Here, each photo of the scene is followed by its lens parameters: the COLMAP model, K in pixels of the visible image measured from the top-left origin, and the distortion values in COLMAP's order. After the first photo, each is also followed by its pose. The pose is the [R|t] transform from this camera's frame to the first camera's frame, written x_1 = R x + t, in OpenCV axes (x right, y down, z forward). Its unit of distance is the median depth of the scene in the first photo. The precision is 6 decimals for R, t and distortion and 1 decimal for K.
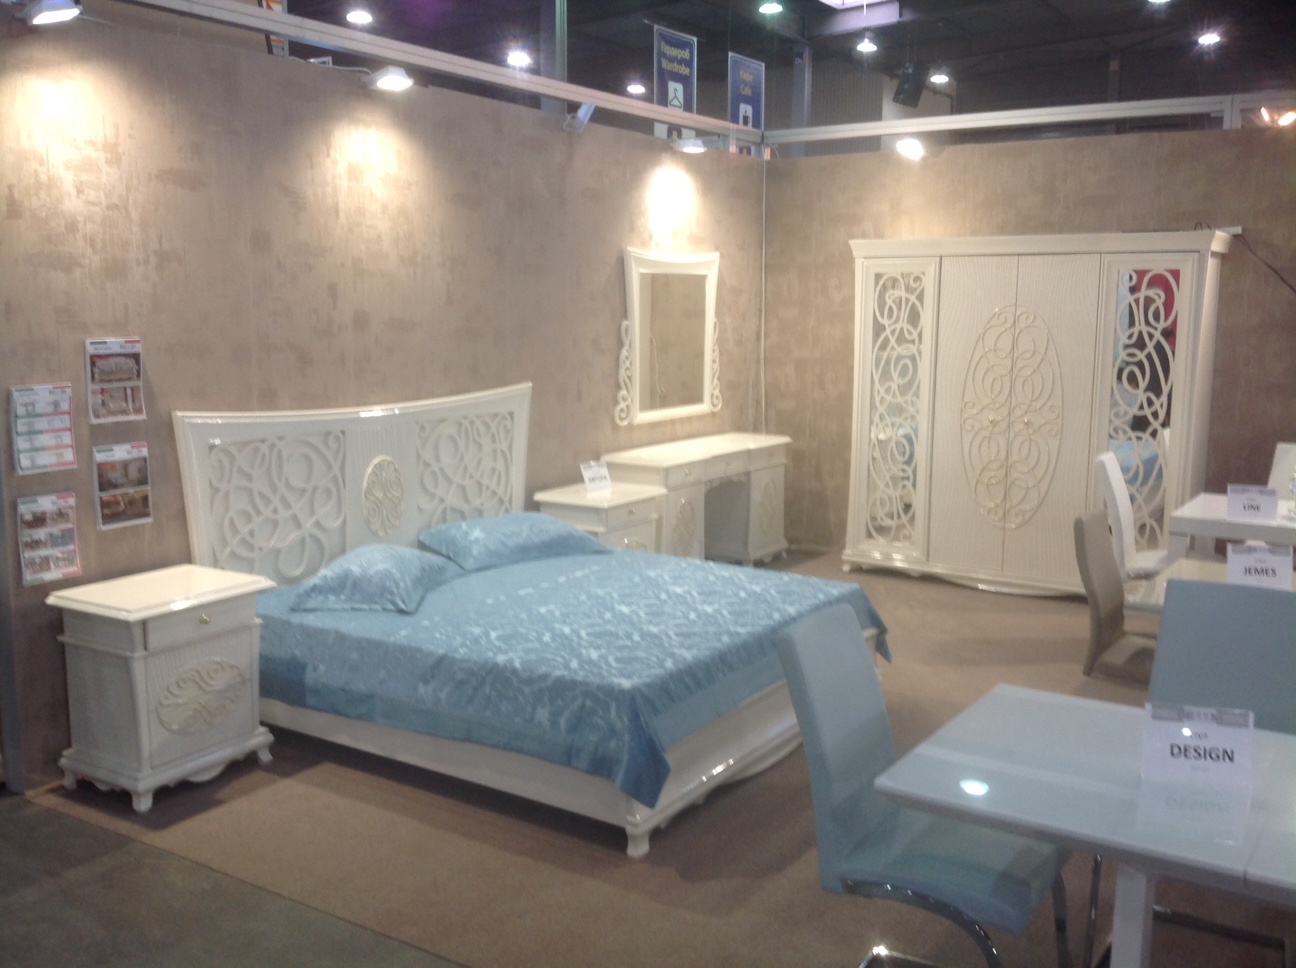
lens RADIAL K [[1252.0, 0, 634.7], [0, 1252.0, 467.0], [0, 0, 1]] dist [0.187650, -0.474101]
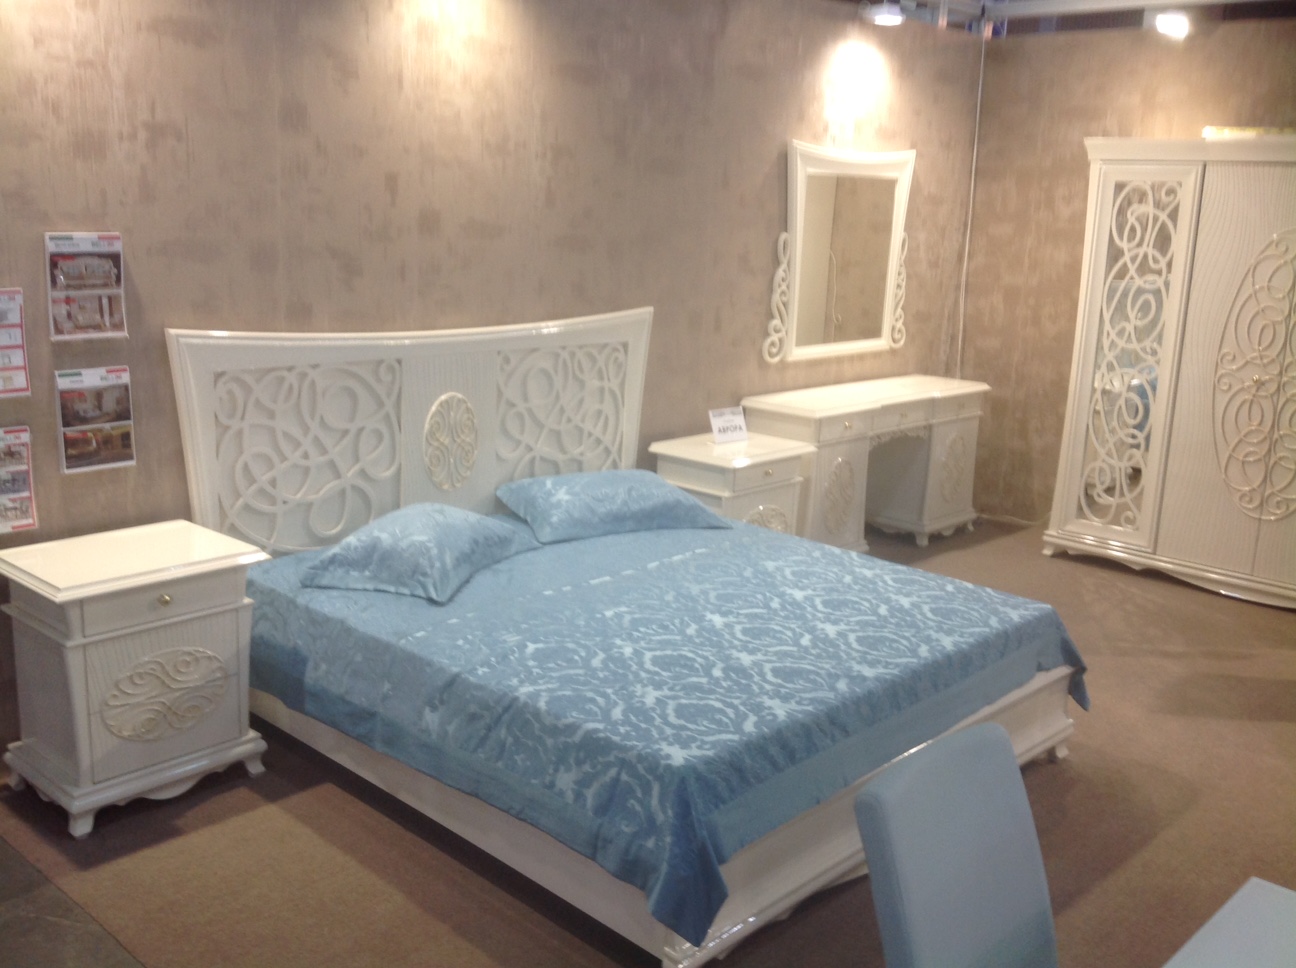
lens RADIAL K [[1243.7, 0, 625.0], [0, 1243.7, 469.7], [0, 0, 1]] dist [0.193269, -0.474628]
pose [[0.983083, 0.066867, -0.170516, 0.049387], [-0.054365, 0.995550, 0.076965, -0.026454], [0.174904, -0.066393, 0.982344, 0.217567]]
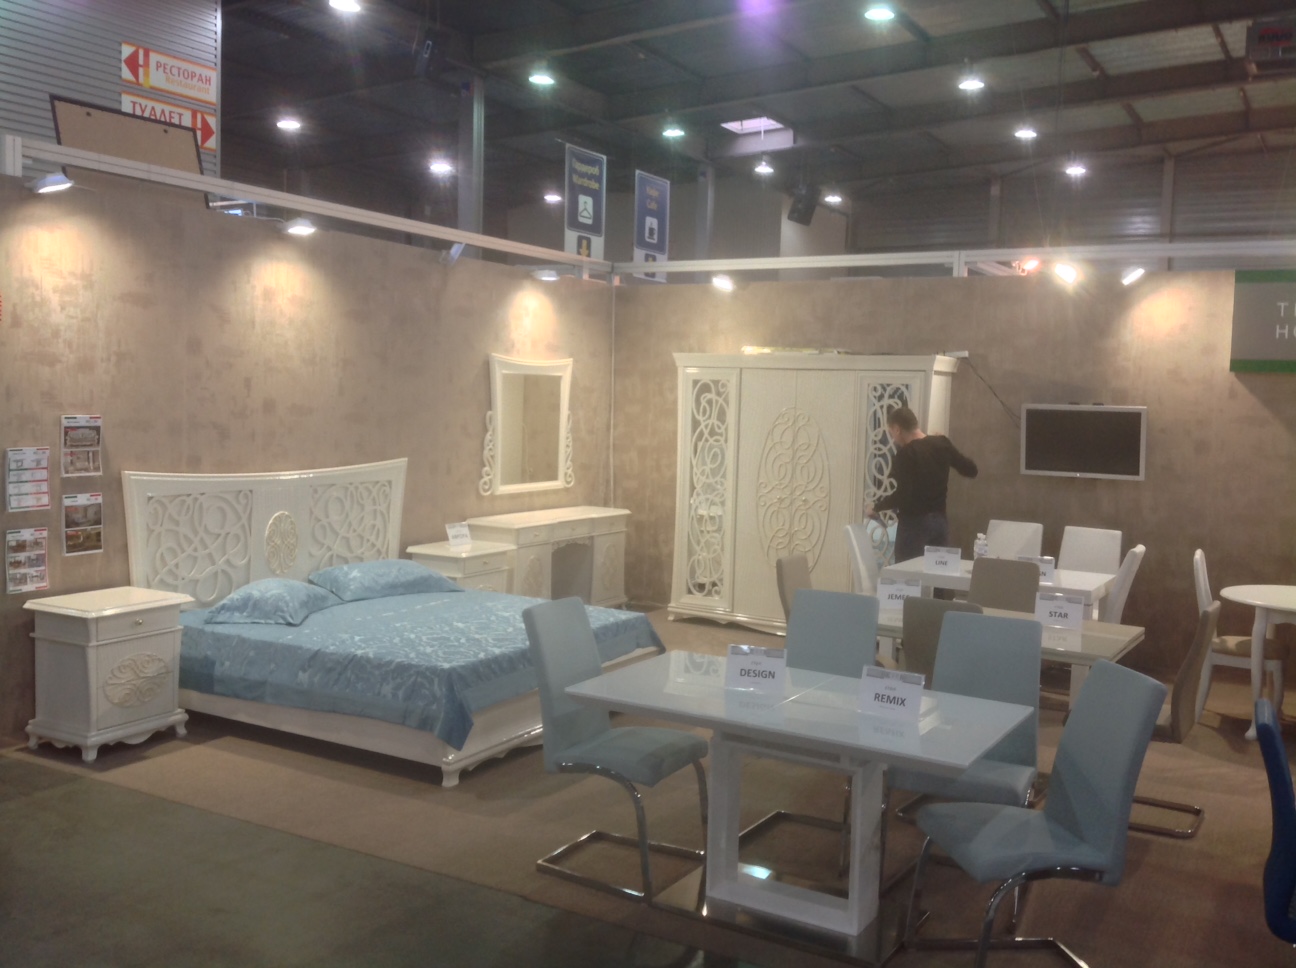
lens RADIAL K [[1252.0, 0, 634.7], [0, 1252.0, 467.0], [0, 0, 1]] dist [0.187650, -0.474101]
pose [[0.997968, 0.022263, 0.059703, 0.078010], [-0.017826, 0.997110, -0.073850, 0.034338], [-0.061175, 0.072635, 0.995481, -0.300976]]
